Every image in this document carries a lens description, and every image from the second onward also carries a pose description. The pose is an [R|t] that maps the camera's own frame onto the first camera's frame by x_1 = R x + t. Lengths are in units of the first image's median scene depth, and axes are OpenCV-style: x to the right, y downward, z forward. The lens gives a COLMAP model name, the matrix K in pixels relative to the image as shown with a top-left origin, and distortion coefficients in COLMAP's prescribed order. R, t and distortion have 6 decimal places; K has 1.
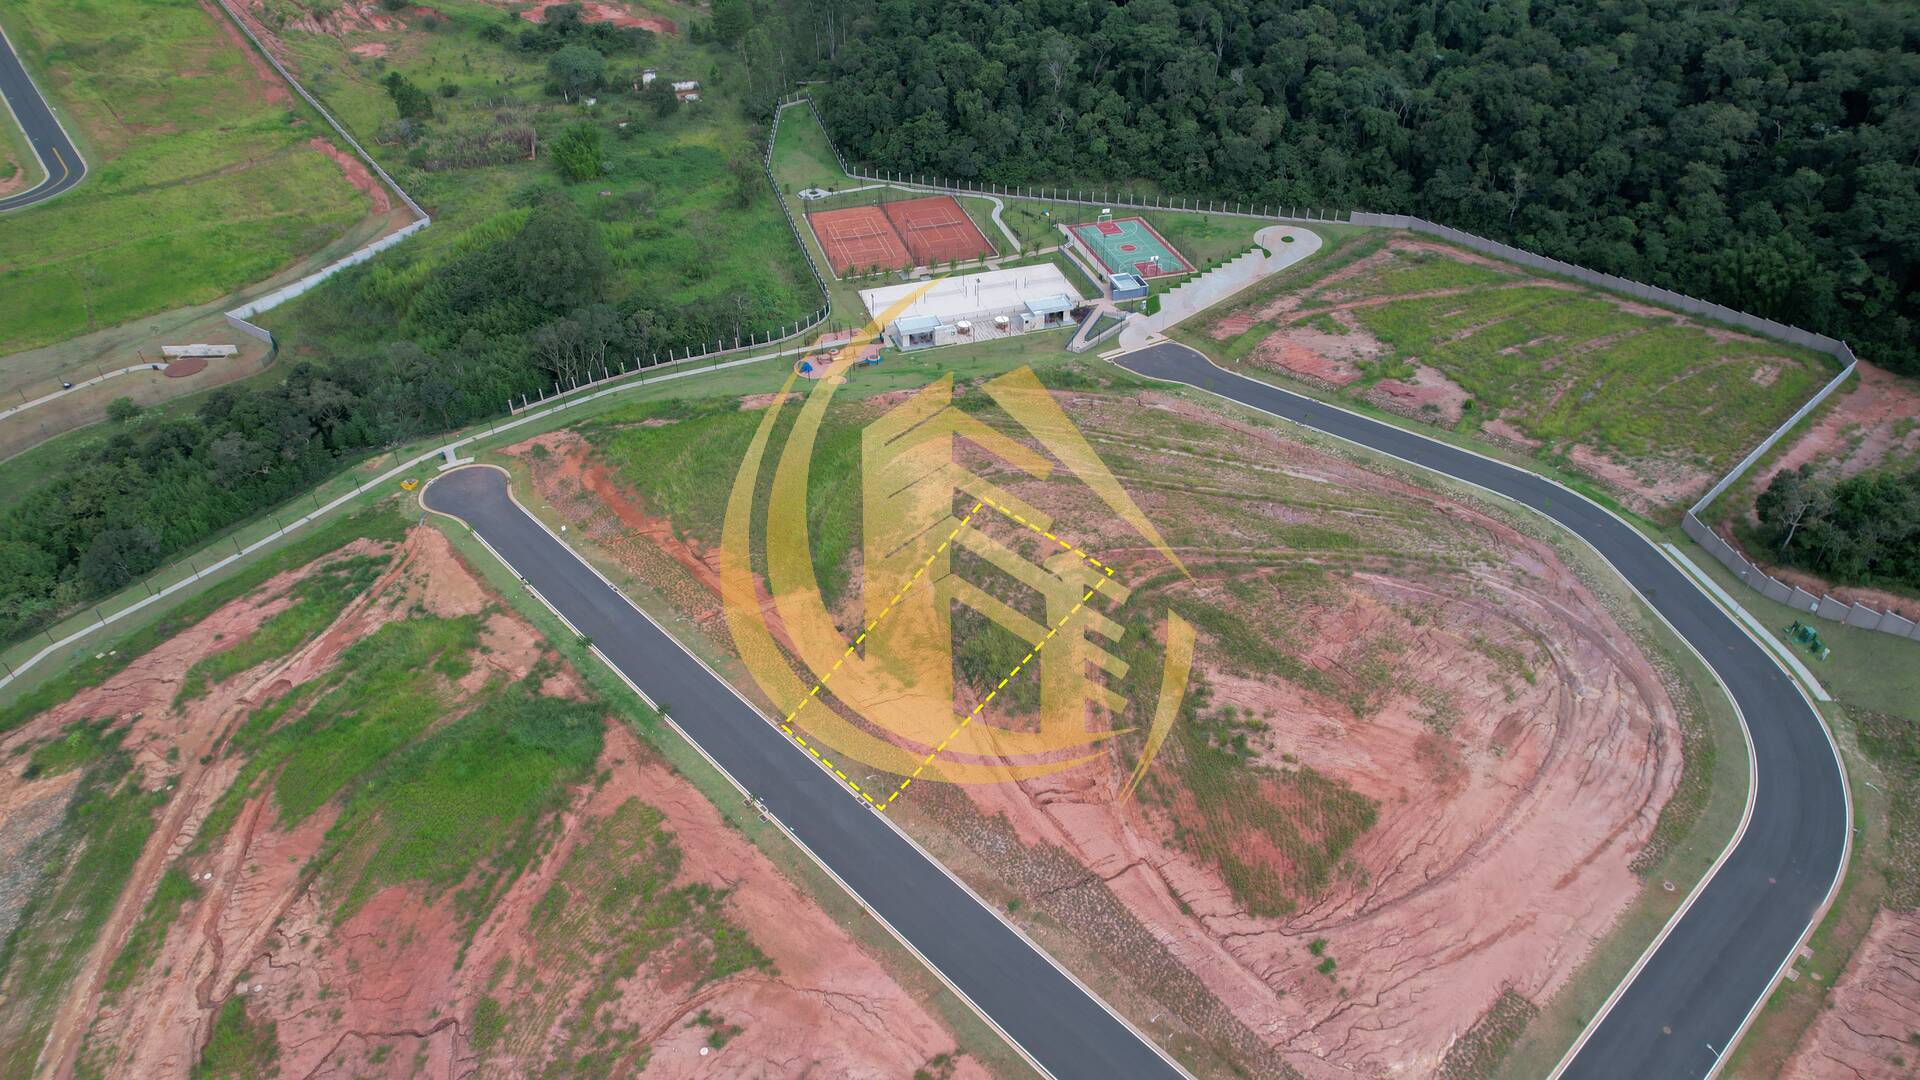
lens RADIAL K [[1227.7, 0, 970.4], [0, 1227.7, 542.1], [0, 0, 1]] dist [-0.083227, 0.072322]
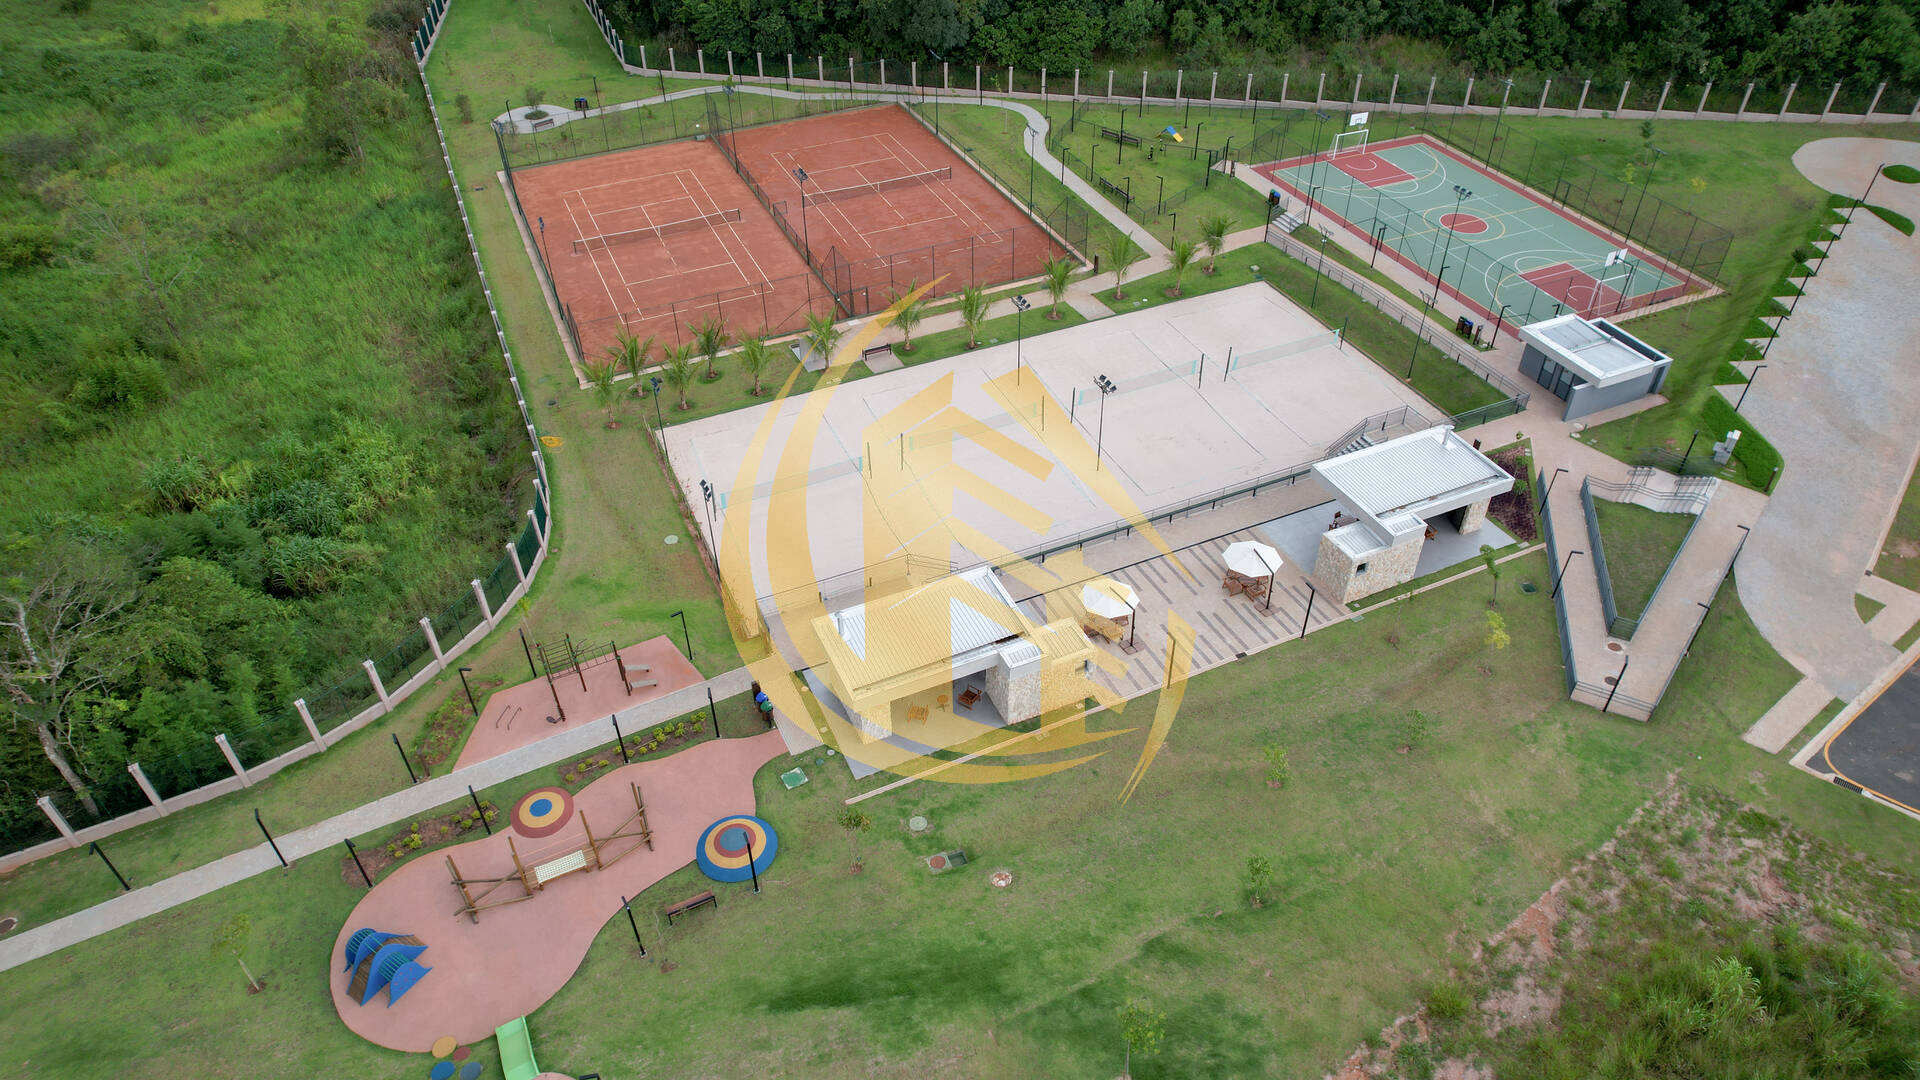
lens RADIAL K [[1227.7, 0, 968.5], [0, 1227.7, 548.5], [0, 0, 1]] dist [-0.083227, 0.072322]
pose [[0.991774, -0.081441, 0.098755, -0.054872], [0.077320, 0.995996, 0.044872, -0.203067], [-0.102014, -0.036867, 0.994100, 0.776720]]
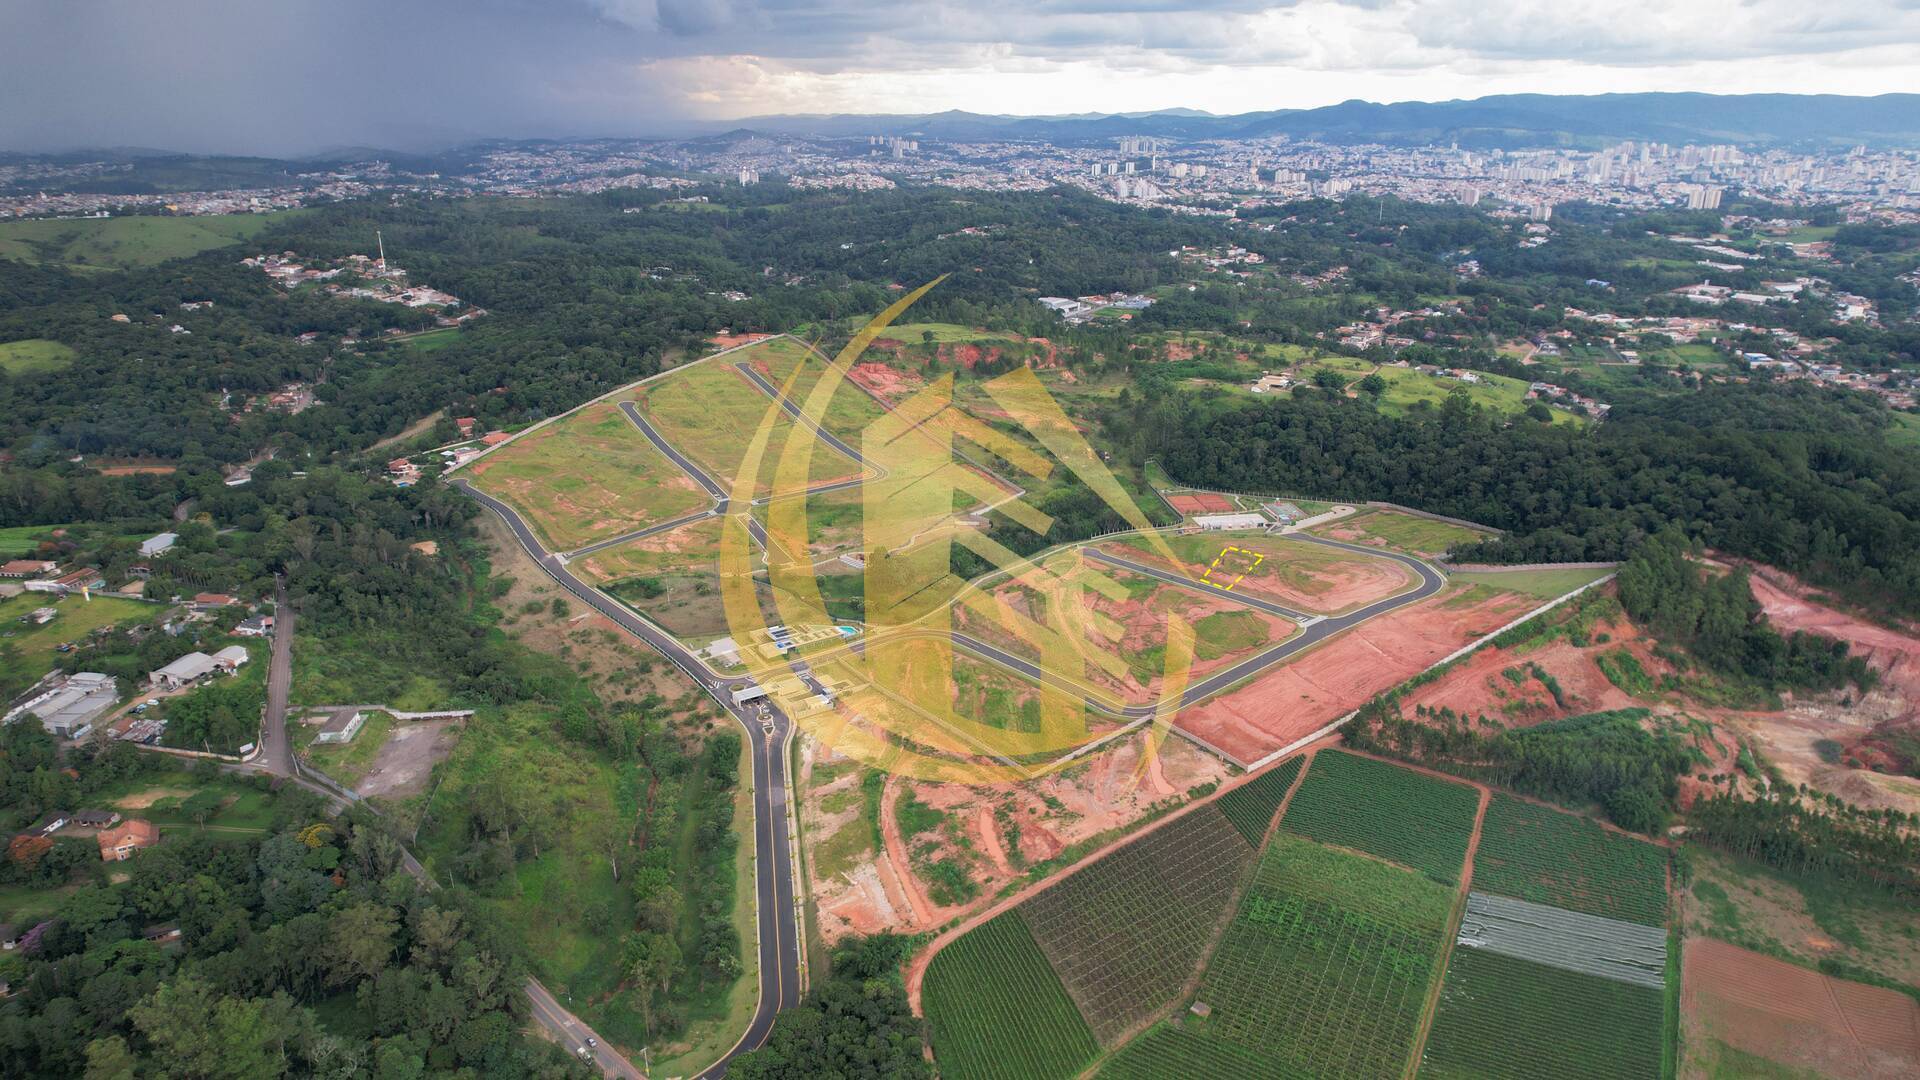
lens RADIAL K [[1227.7, 0, 973.0], [0, 1227.7, 543.2], [0, 0, 1]] dist [-0.083227, 0.072322]
pose [[0.989776, 0.048950, -0.133971, -0.232903], [-0.088608, 0.947054, -0.308605, 0.875403], [0.111772, 0.317320, 0.941709, -1.958703]]
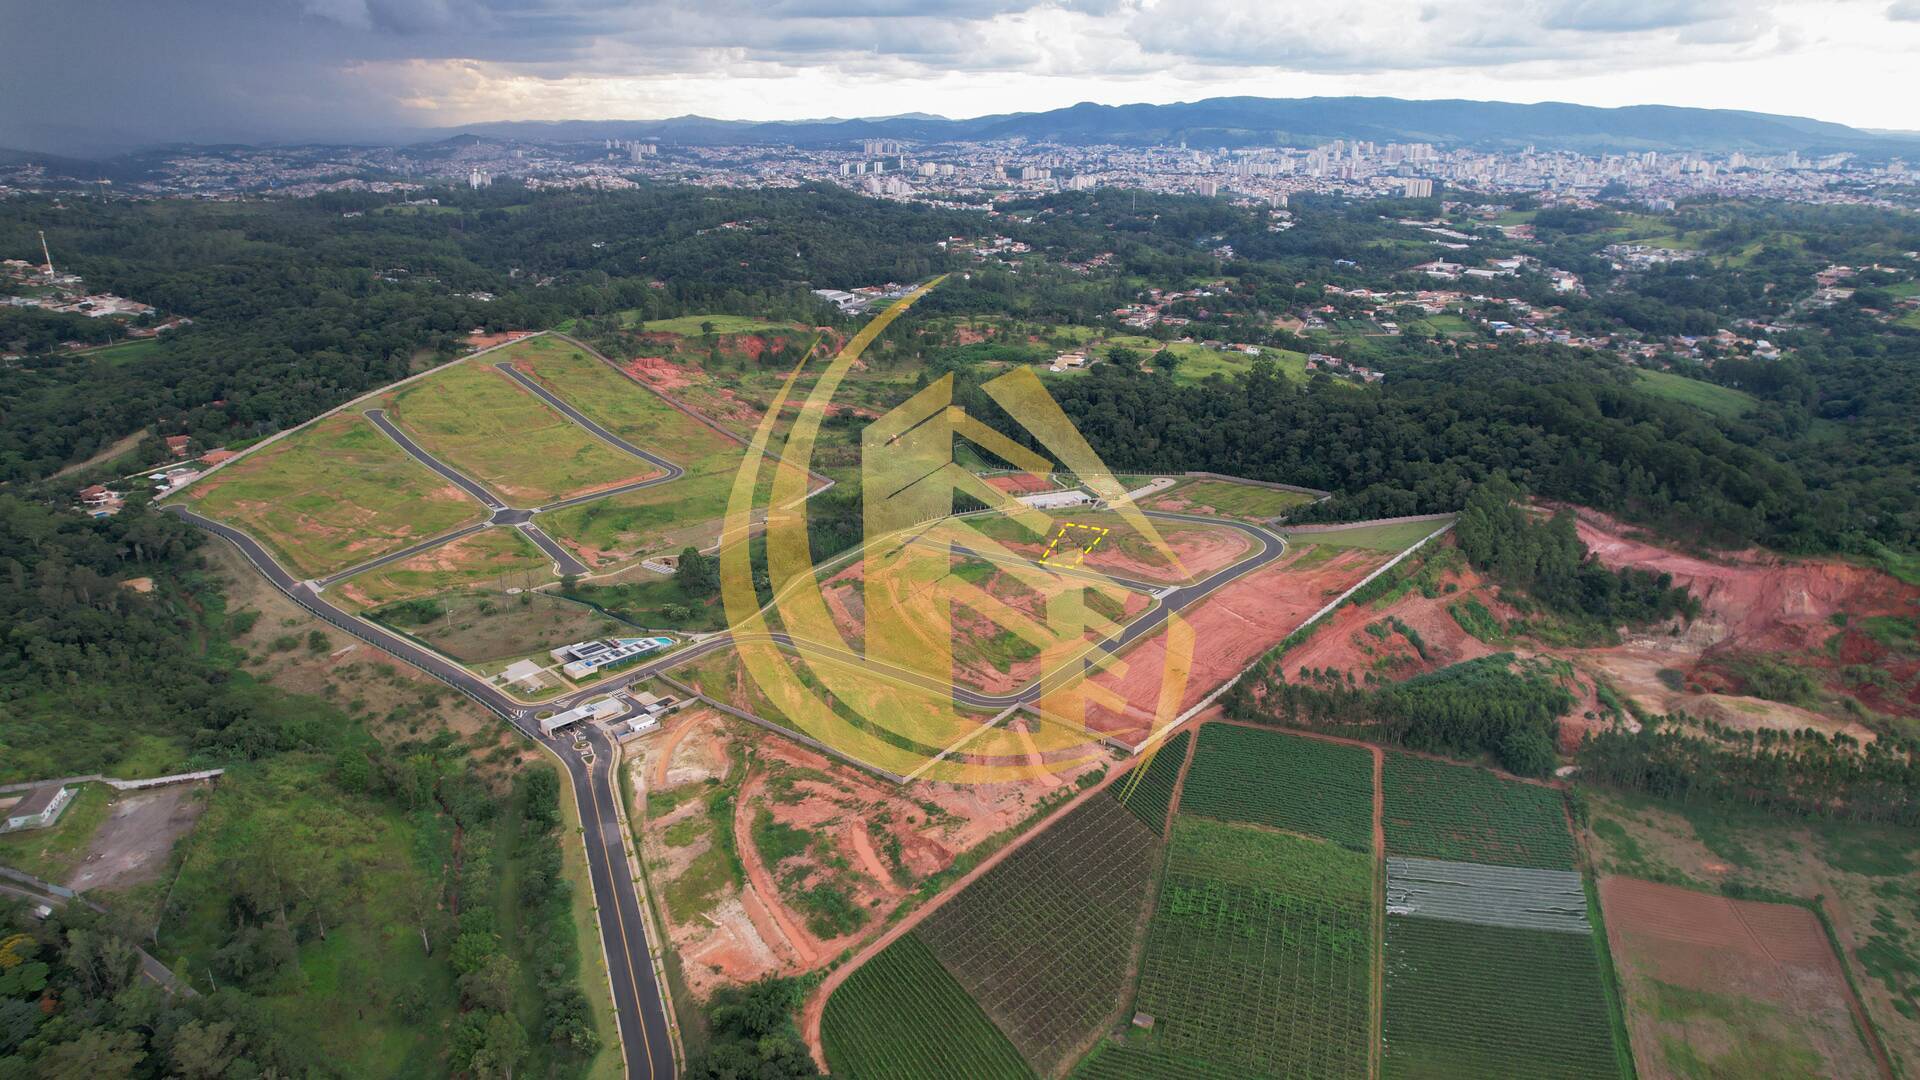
lens RADIAL K [[1227.7, 0, 973.1], [0, 1227.7, 539.1], [0, 0, 1]] dist [-0.083227, 0.072322]
pose [[0.998149, -0.015033, 0.058932, -0.381351], [0.033205, 0.946513, -0.320954, 0.854218], [-0.050955, 0.322317, 0.945260, -1.773347]]
